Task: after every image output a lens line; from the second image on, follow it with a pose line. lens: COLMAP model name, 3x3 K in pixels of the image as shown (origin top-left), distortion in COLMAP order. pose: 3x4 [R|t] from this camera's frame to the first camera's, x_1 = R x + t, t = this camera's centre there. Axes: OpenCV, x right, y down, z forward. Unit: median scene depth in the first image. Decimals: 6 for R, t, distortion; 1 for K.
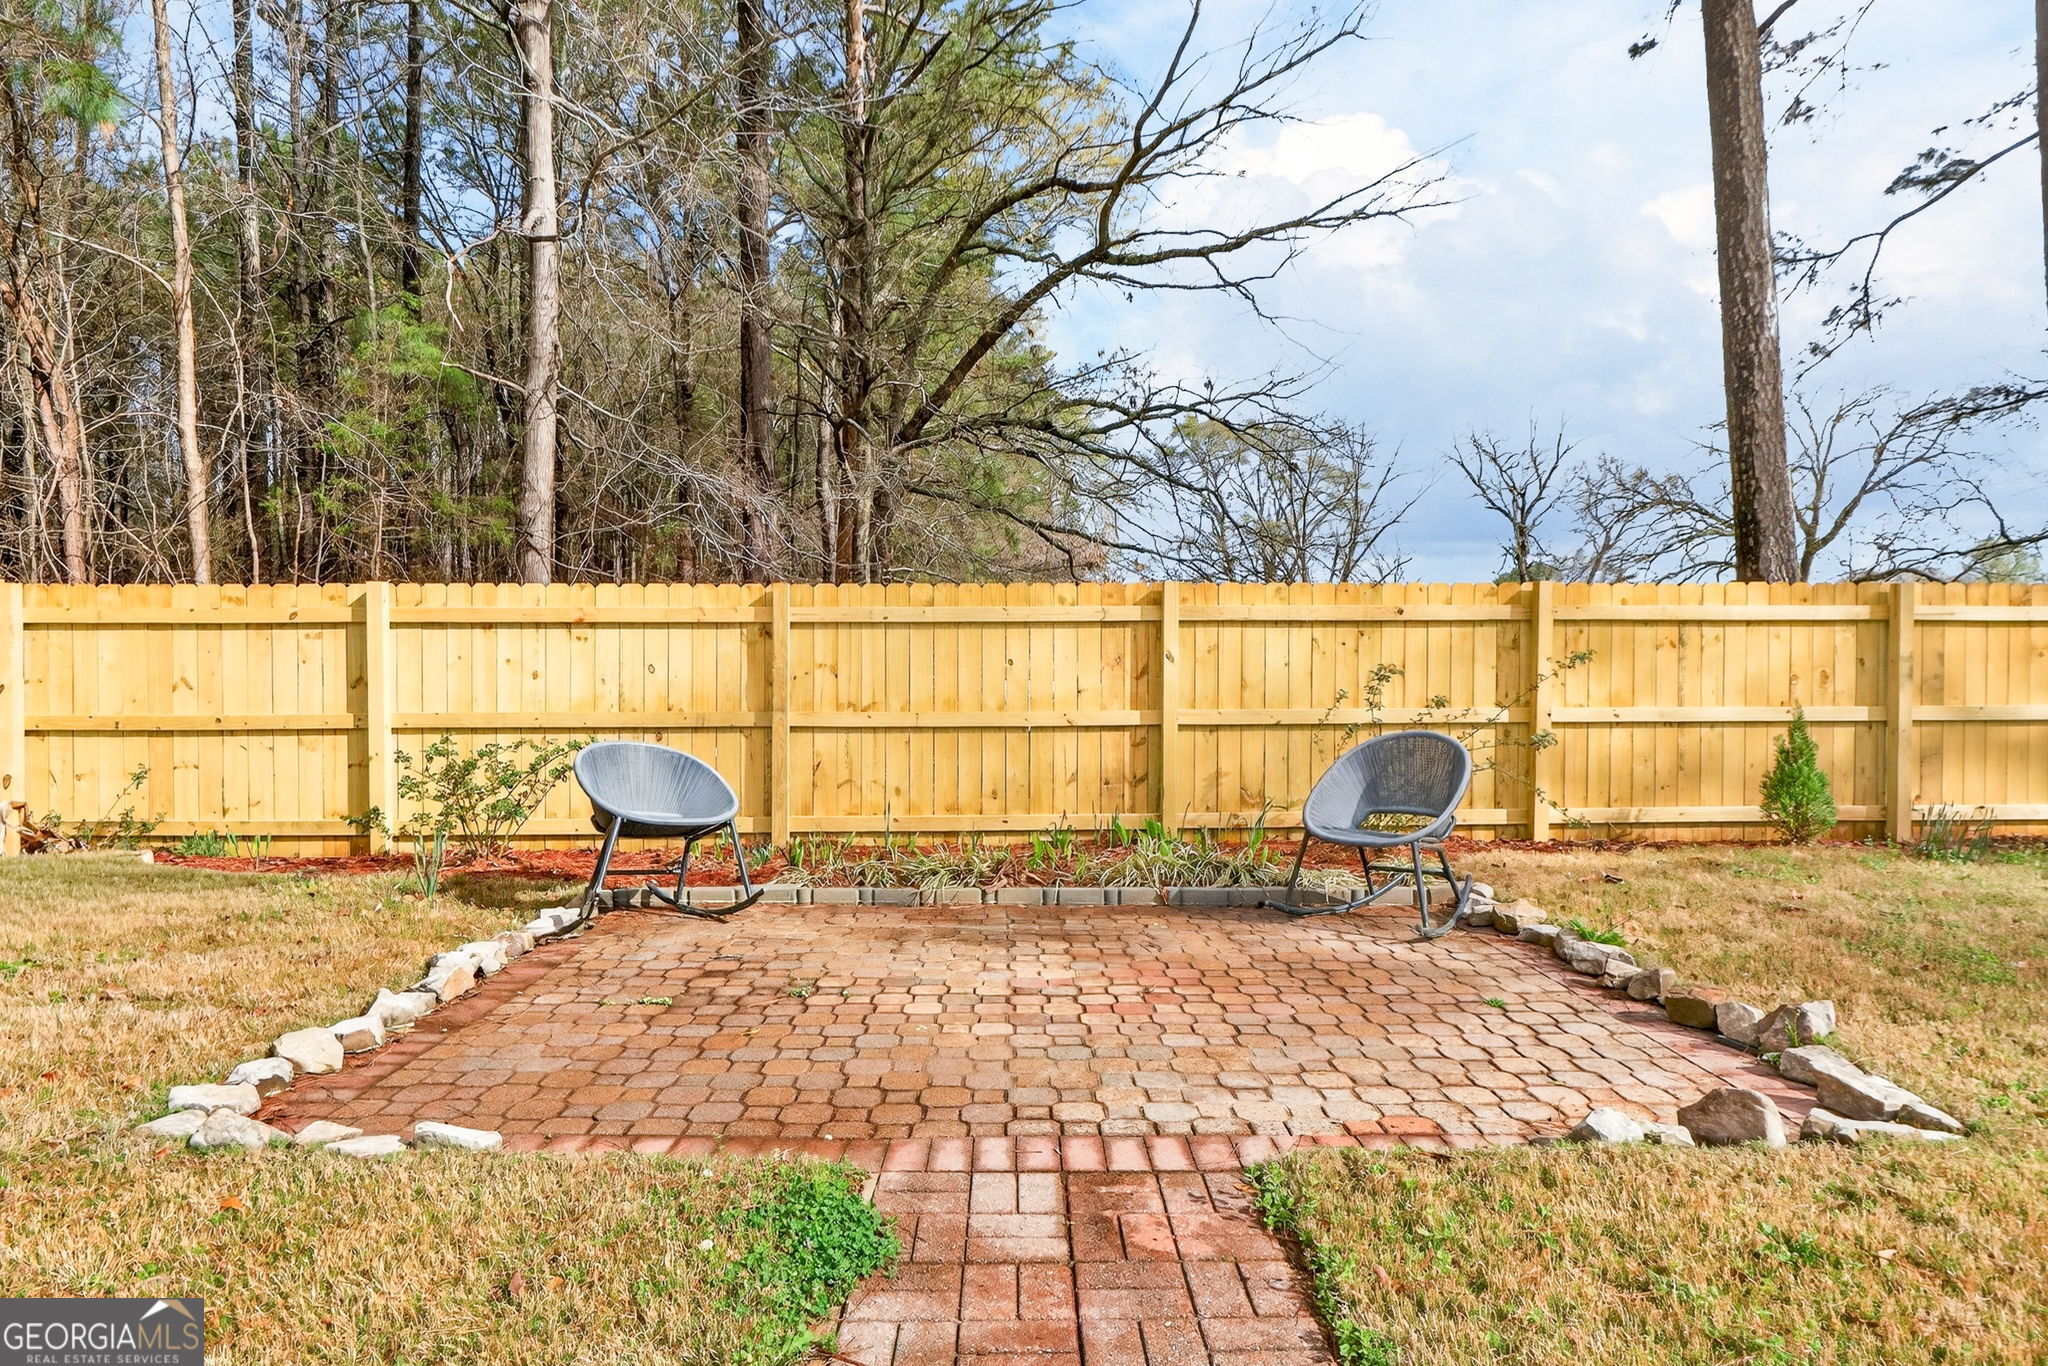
lens RADIAL K [[1209.5, 0, 1024.0], [0, 1209.5, 683.0], [0, 0, 1]] dist [-0.007954, -0.002246]
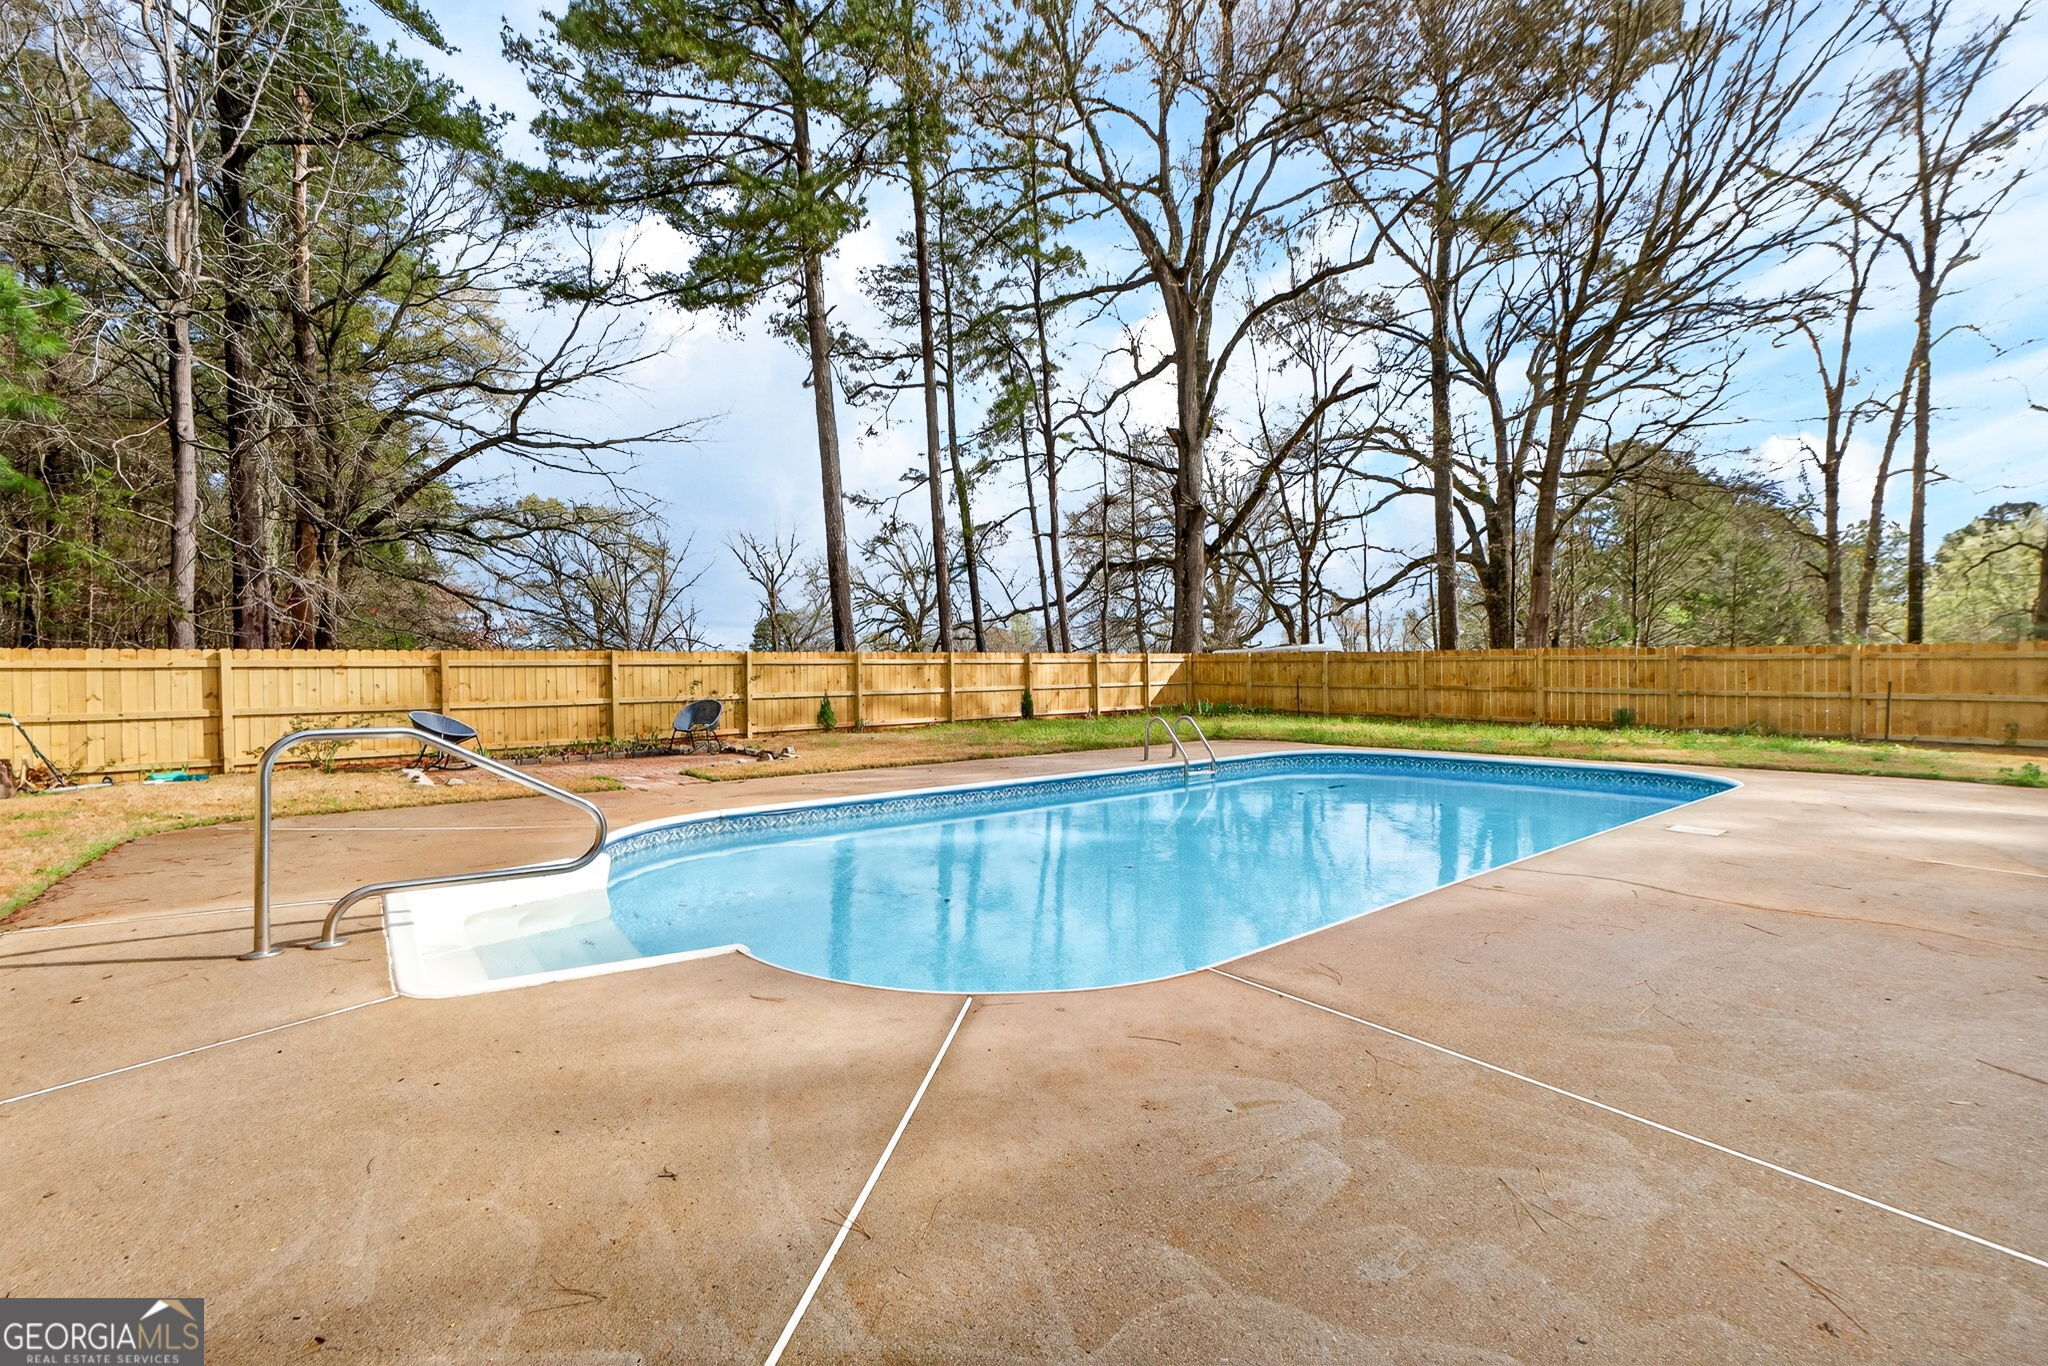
lens RADIAL K [[851.4, 0, 1024.1], [0, 851.4, 682.7], [0, 0, 1]] dist [-0.000285, -0.004329]
pose [[0.783176, -0.016682, 0.621576, -0.343628], [0.022453, 0.999747, -0.001459, 0.011903], [-0.621394, 0.015099, 0.783353, -1.062325]]
